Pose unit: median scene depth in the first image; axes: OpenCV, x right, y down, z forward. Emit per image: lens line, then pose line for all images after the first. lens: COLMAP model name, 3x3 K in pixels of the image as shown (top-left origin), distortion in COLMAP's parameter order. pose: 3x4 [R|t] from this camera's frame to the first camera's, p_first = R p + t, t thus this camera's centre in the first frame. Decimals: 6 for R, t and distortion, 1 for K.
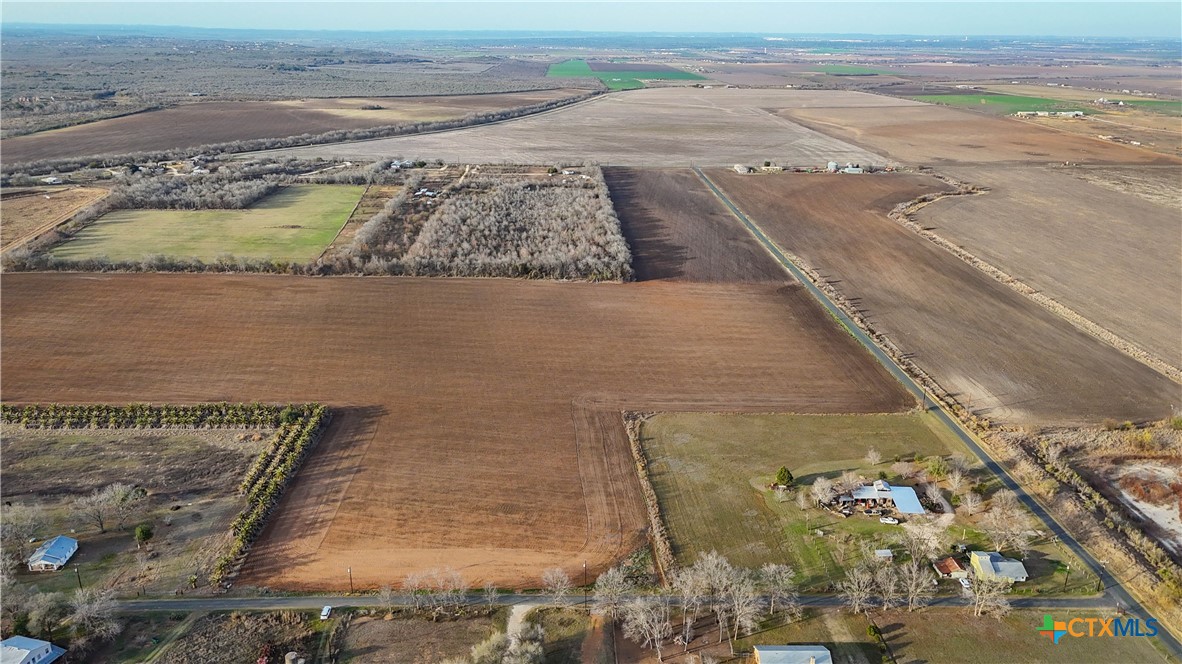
lens RADIAL K [[867.1, 0, 591.0], [0, 867.1, 332.0], [0, 0, 1]] dist [0.081564, -0.082576]
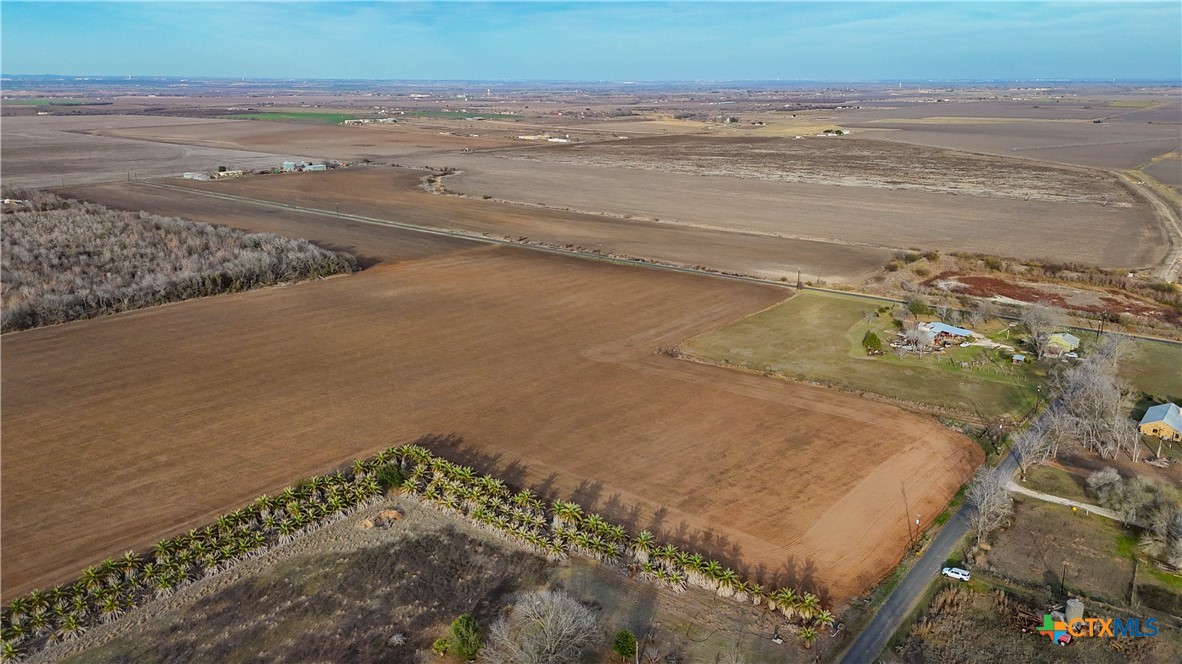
lens RADIAL K [[867.1, 0, 591.0], [0, 867.1, 332.0], [0, 0, 1]] dist [0.081564, -0.082576]
pose [[0.648441, -0.224532, 0.727399, -0.619570], [0.255808, 0.964219, 0.069593, -0.006094], [-0.716998, 0.140948, 0.682677, 0.422883]]
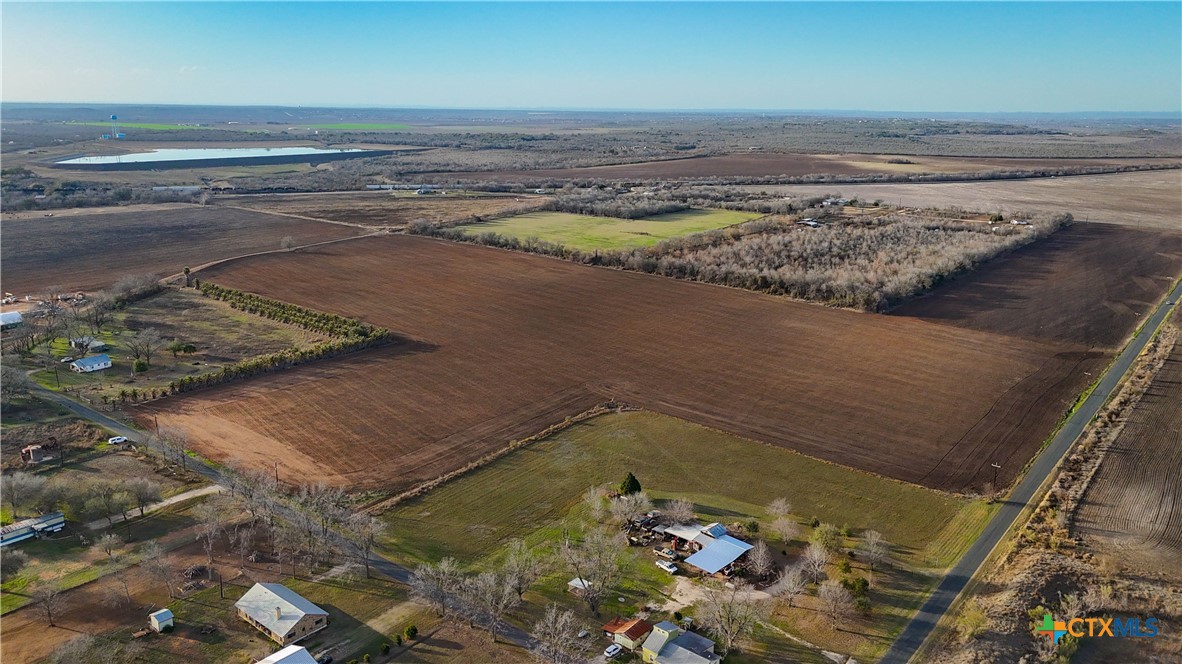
lens RADIAL K [[867.1, 0, 591.0], [0, 867.1, 332.0], [0, 0, 1]] dist [0.081564, -0.082576]
pose [[0.758312, 0.161808, -0.631491, 0.536005], [-0.216601, 0.976209, -0.009965, 0.037454], [0.614855, 0.144338, 0.775319, 0.290275]]
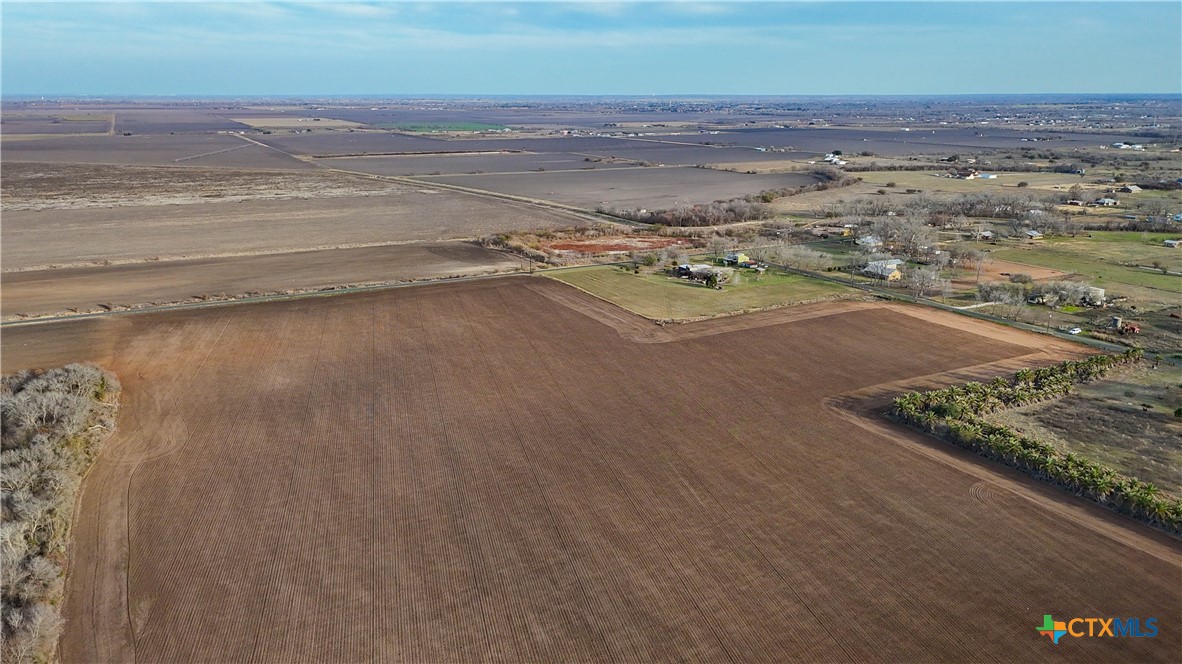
lens RADIAL K [[867.1, 0, 591.0], [0, 867.1, 332.0], [0, 0, 1]] dist [0.081564, -0.082576]
pose [[-0.429171, -0.250039, 0.867924, -0.761317], [0.290915, 0.871446, 0.394906, -0.305678], [-0.855091, 0.421975, -0.301259, 1.319576]]
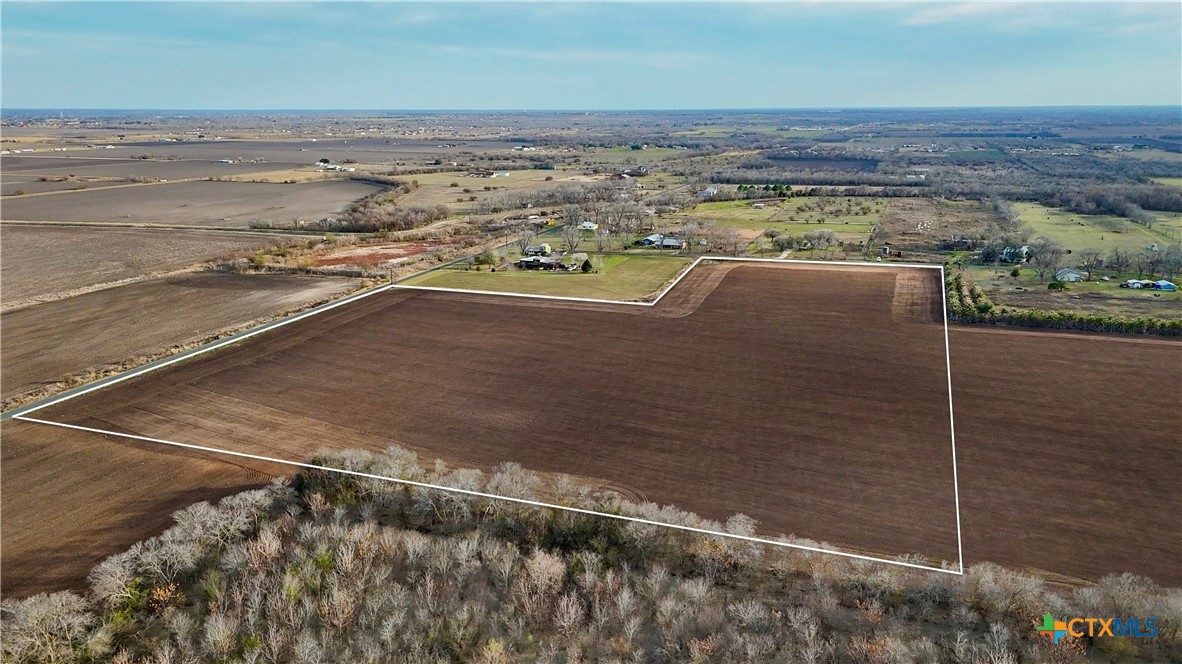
lens RADIAL K [[867.1, 0, 591.0], [0, 867.1, 332.0], [0, 0, 1]] dist [0.081564, -0.082576]
pose [[-0.927836, -0.100463, 0.359205, -0.264066], [0.116200, 0.837261, 0.534314, -0.427952], [-0.354427, 0.537495, -0.765167, 1.771185]]
